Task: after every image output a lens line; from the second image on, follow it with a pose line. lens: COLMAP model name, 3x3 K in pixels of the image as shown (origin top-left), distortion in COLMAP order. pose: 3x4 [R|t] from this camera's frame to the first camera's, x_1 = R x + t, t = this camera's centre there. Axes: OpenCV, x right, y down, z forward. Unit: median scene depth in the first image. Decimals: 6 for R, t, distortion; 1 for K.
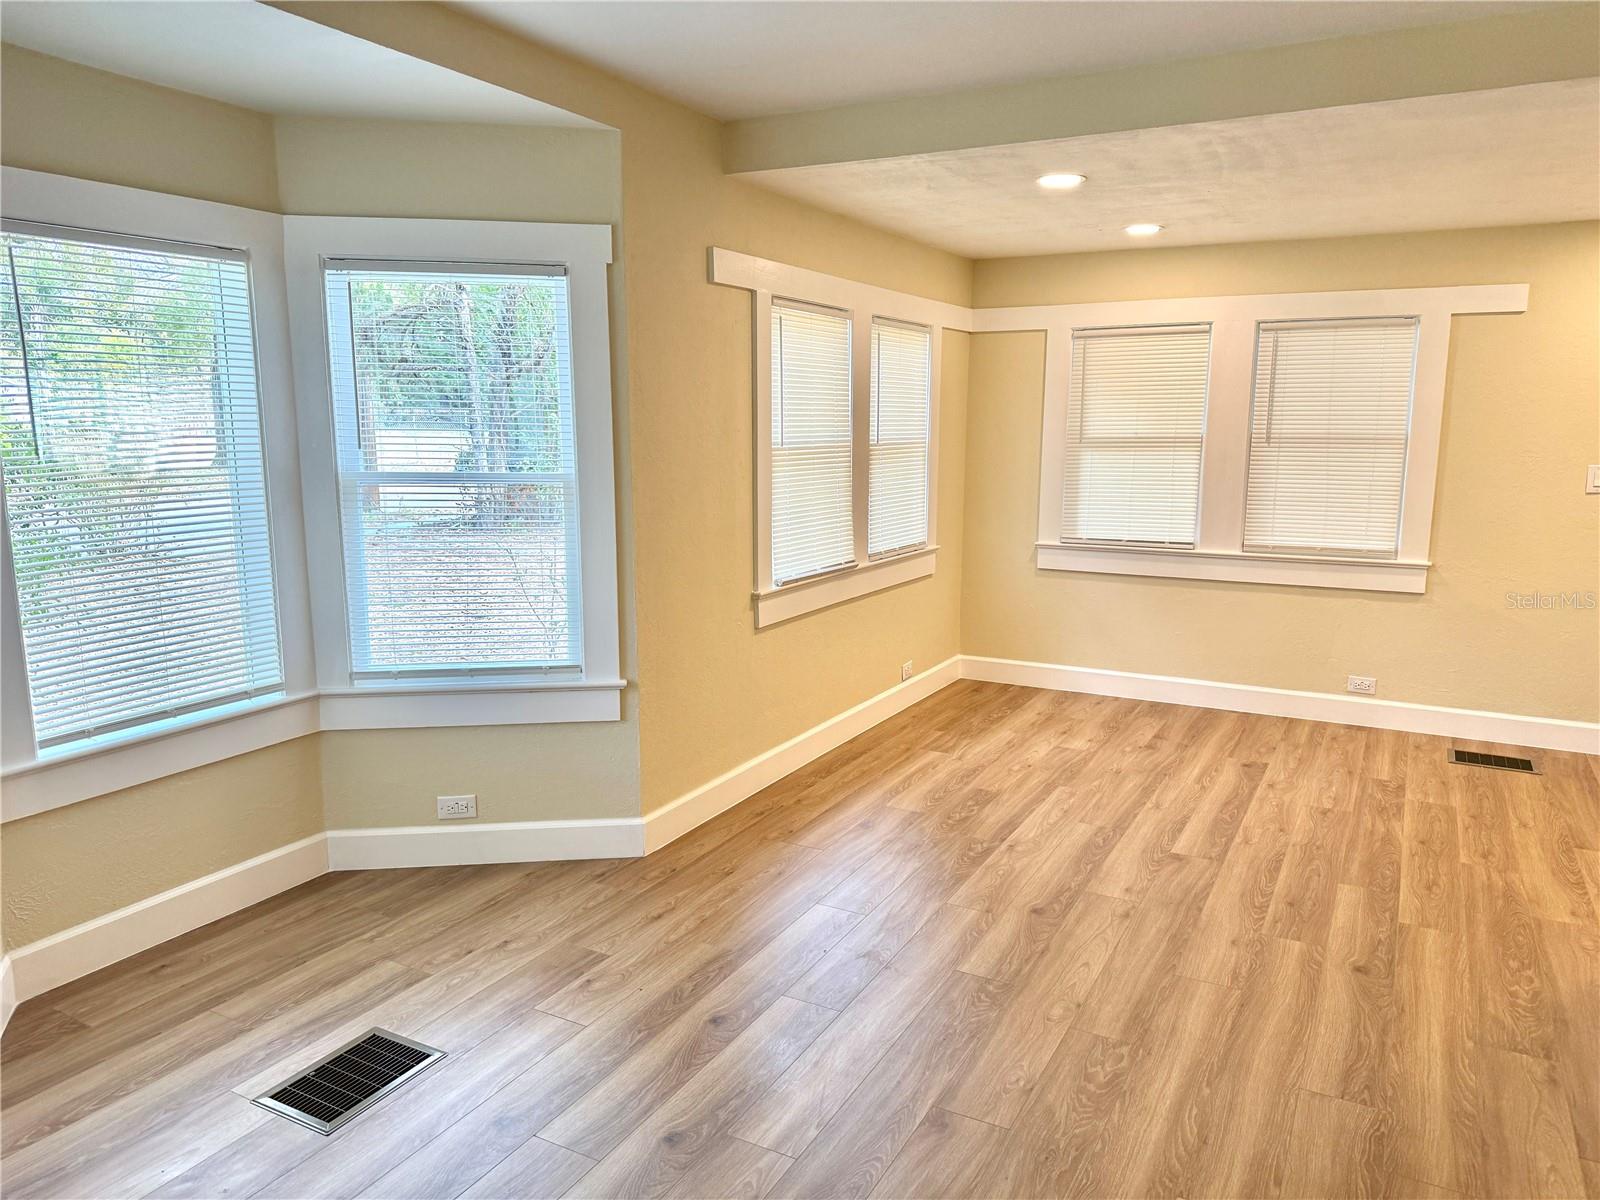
lens RADIAL K [[1105.0, 0, 799.4], [0, 1105.0, 607.5], [0, 0, 1]] dist [-0.021362, -0.008176]
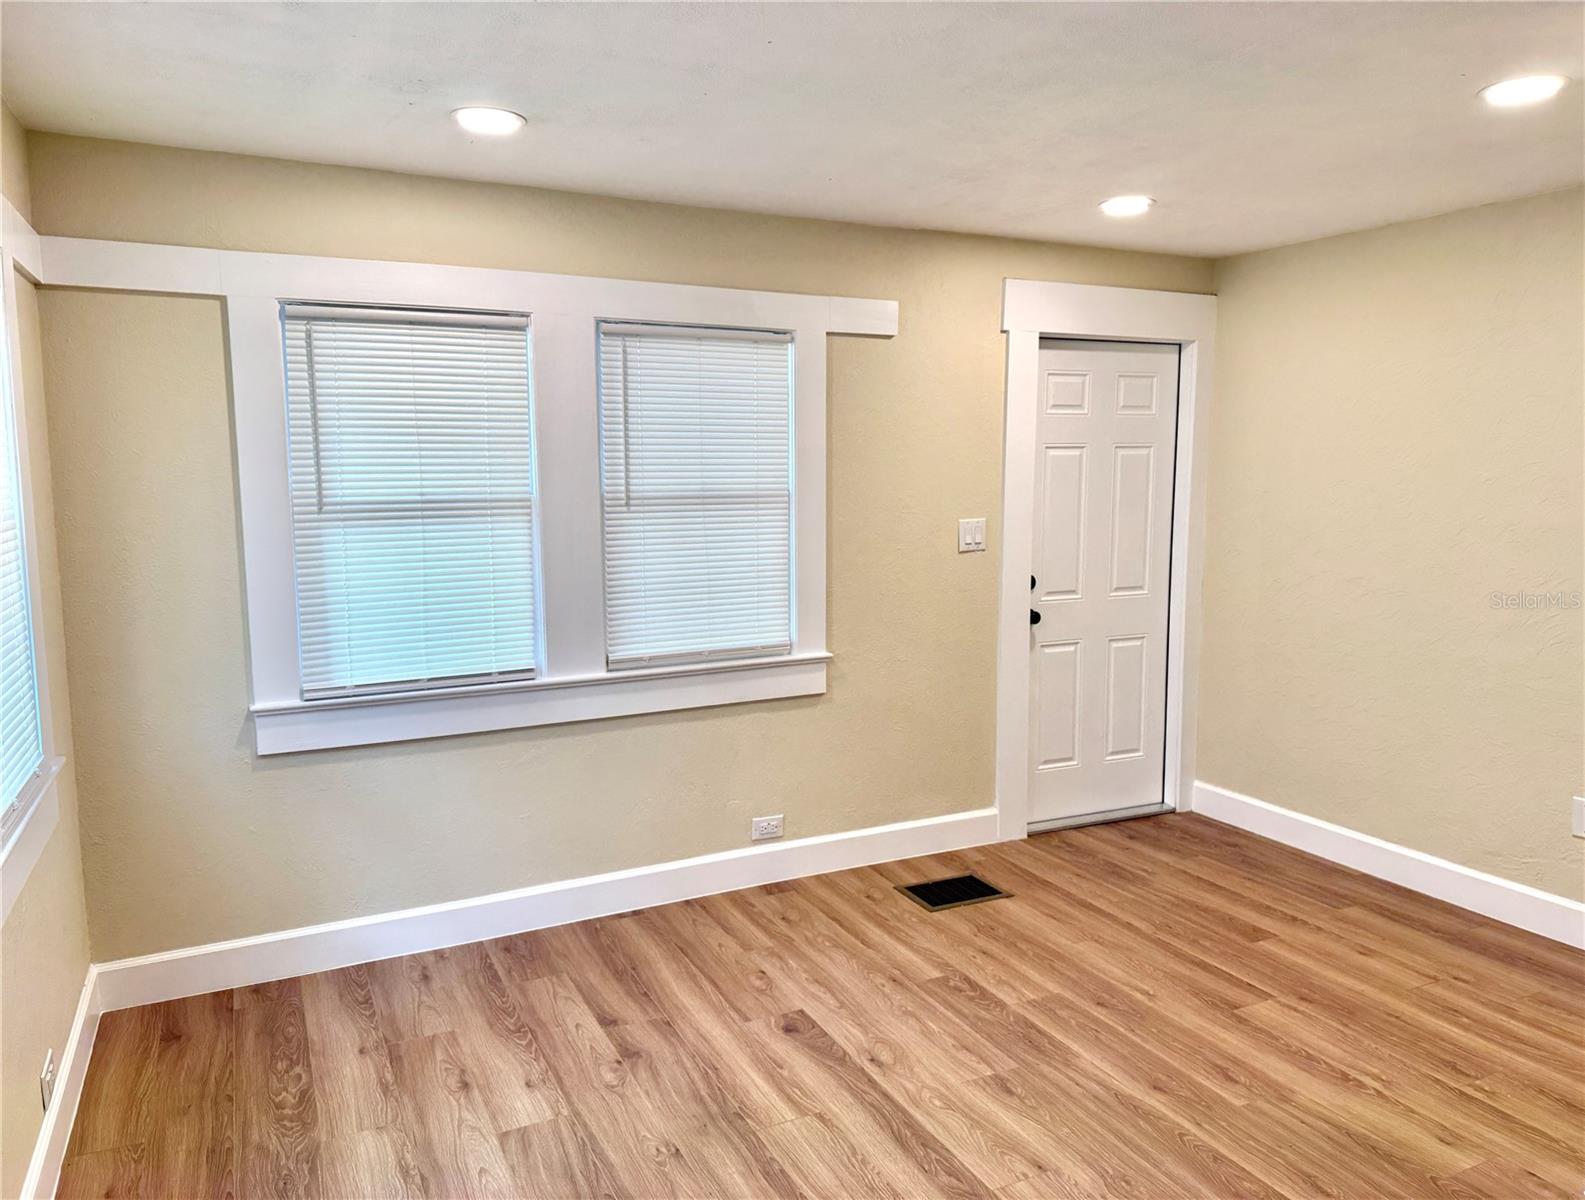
lens RADIAL K [[1117.5, 0, 793.6], [0, 1117.5, 590.3], [0, 0, 1]] dist [-0.002705, -0.007184]
pose [[0.552268, -0.100115, 0.827633, -0.082050], [0.130610, 0.990894, 0.032709, -0.112322], [-0.823372, 0.090033, 0.560315, 0.570805]]
